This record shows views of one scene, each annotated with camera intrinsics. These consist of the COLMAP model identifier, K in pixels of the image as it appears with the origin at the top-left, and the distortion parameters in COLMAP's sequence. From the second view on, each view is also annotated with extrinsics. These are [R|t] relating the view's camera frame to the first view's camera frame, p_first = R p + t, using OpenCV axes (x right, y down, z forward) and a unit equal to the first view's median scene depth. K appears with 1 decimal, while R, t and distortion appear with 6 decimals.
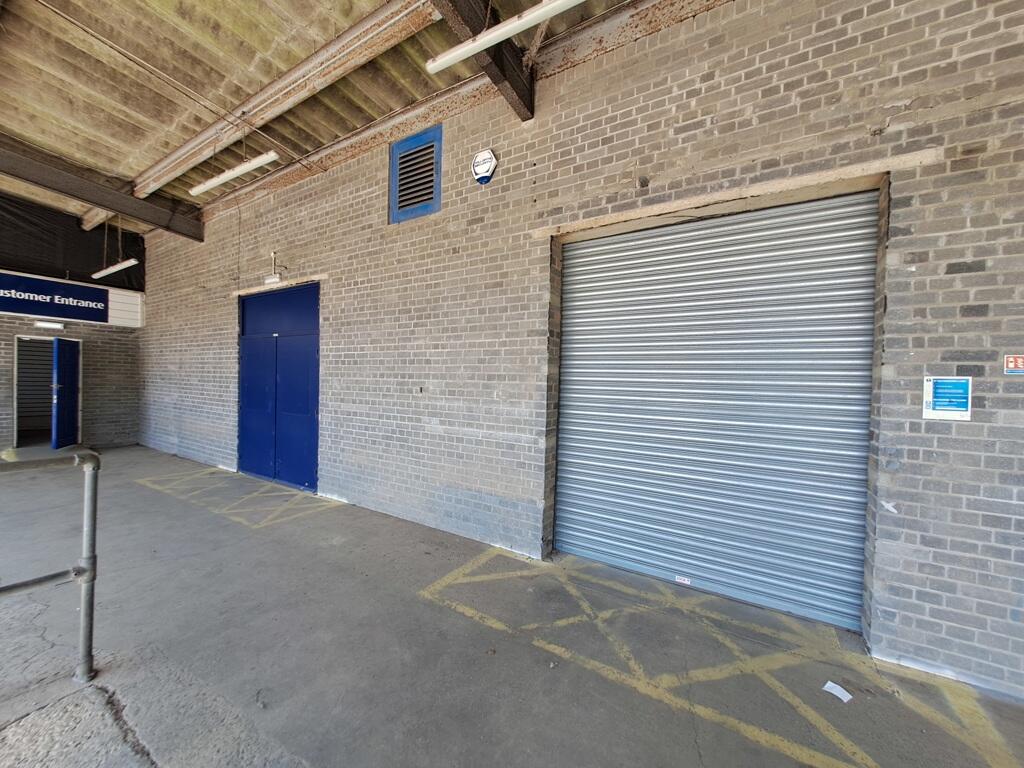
lens RADIAL K [[402.3, 0, 513.8], [0, 402.3, 389.8], [0, 0, 1]] dist [-0.000525, 0.000360]
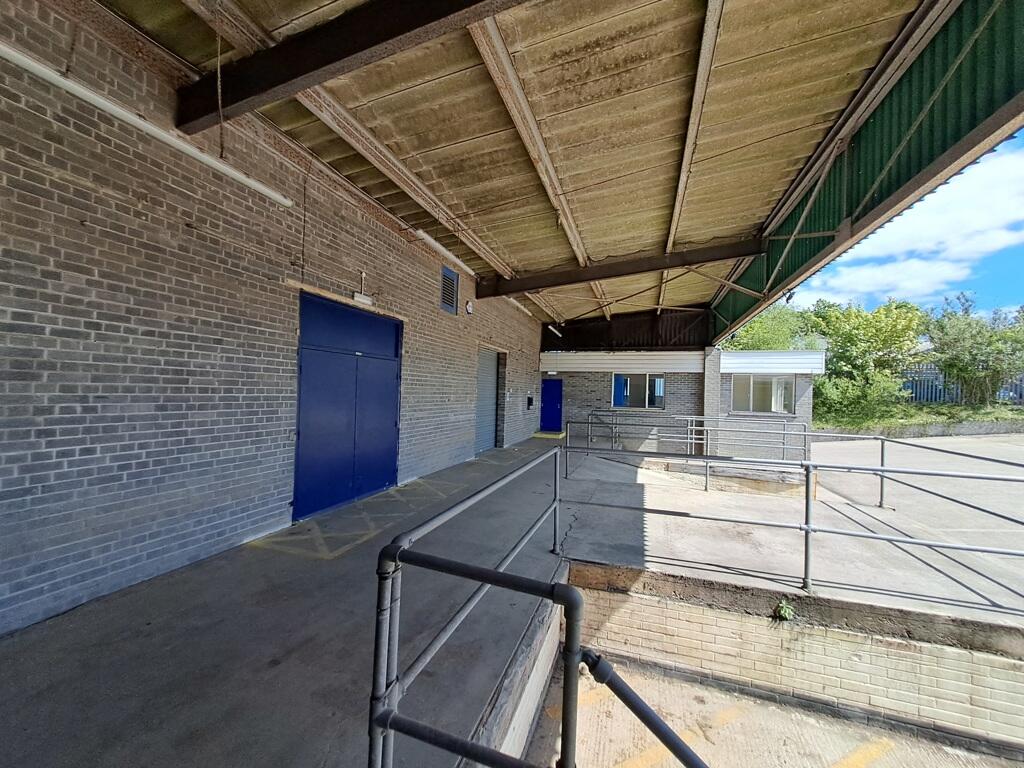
lens RADIAL K [[402.3, 0, 506.6], [0, 402.3, 388.1], [0, 0, 1]] dist [-0.000525, 0.000360]
pose [[-0.223044, -0.021274, 0.974576, -1.847669], [-0.015935, 0.999708, 0.018176, -0.083182], [-0.974678, -0.011476, -0.223318, 0.965235]]
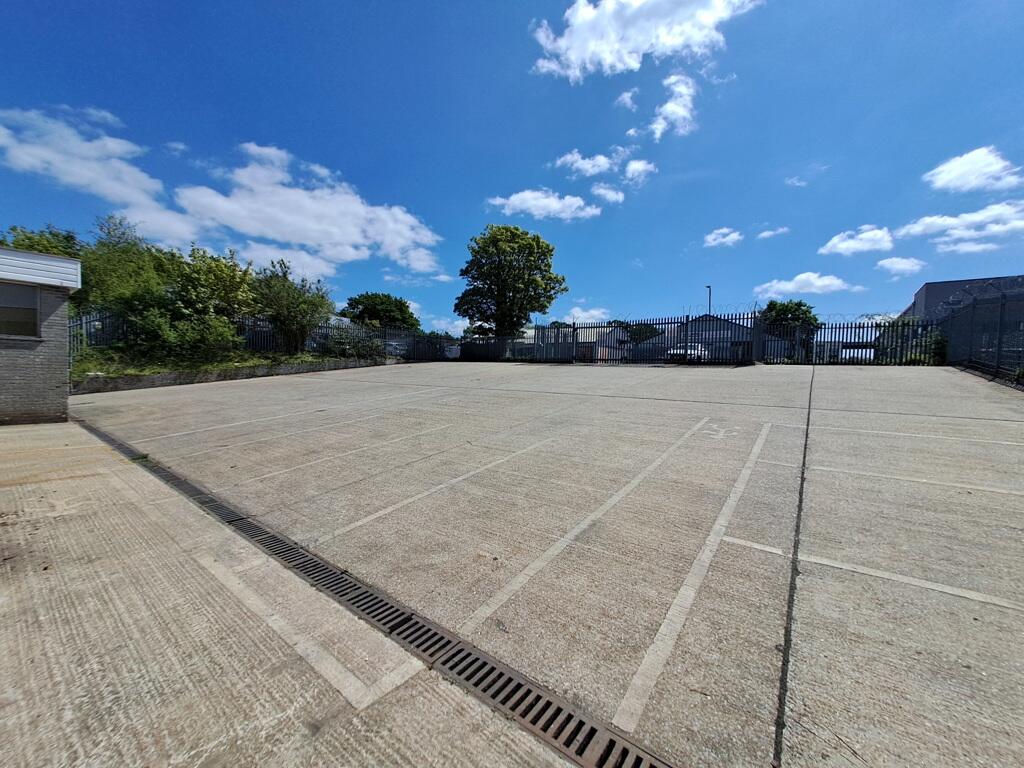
lens RADIAL K [[402.3, 0, 512.5], [0, 402.3, 380.1], [0, 0, 1]] dist [-0.000525, 0.000360]
pose [[-0.995652, -0.052619, 0.076868, -2.191938], [-0.050035, 0.998128, 0.035169, 0.120864], [-0.078575, 0.031170, -0.996421, 0.406313]]
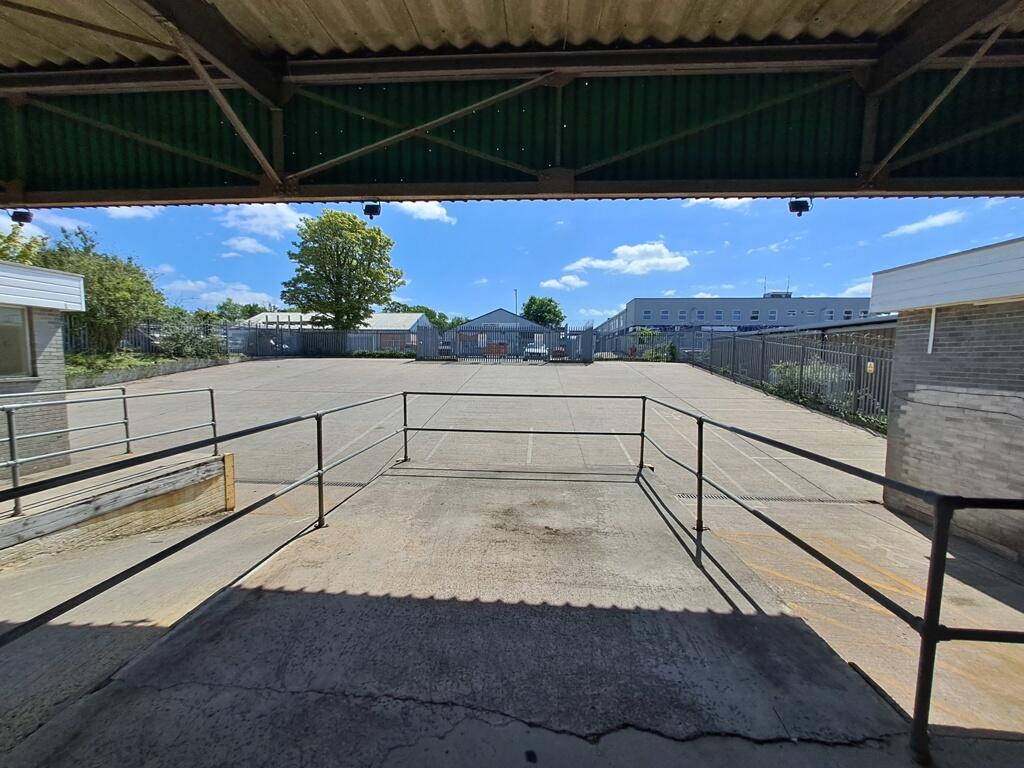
lens RADIAL K [[402.3, 0, 510.2], [0, 402.3, 383.6], [0, 0, 1]] dist [-0.000525, 0.000360]
pose [[-0.880833, -0.002545, -0.473421, -0.605123], [-0.040314, 0.996757, 0.069648, -0.049777], [0.471708, 0.080434, -0.878078, 0.789494]]
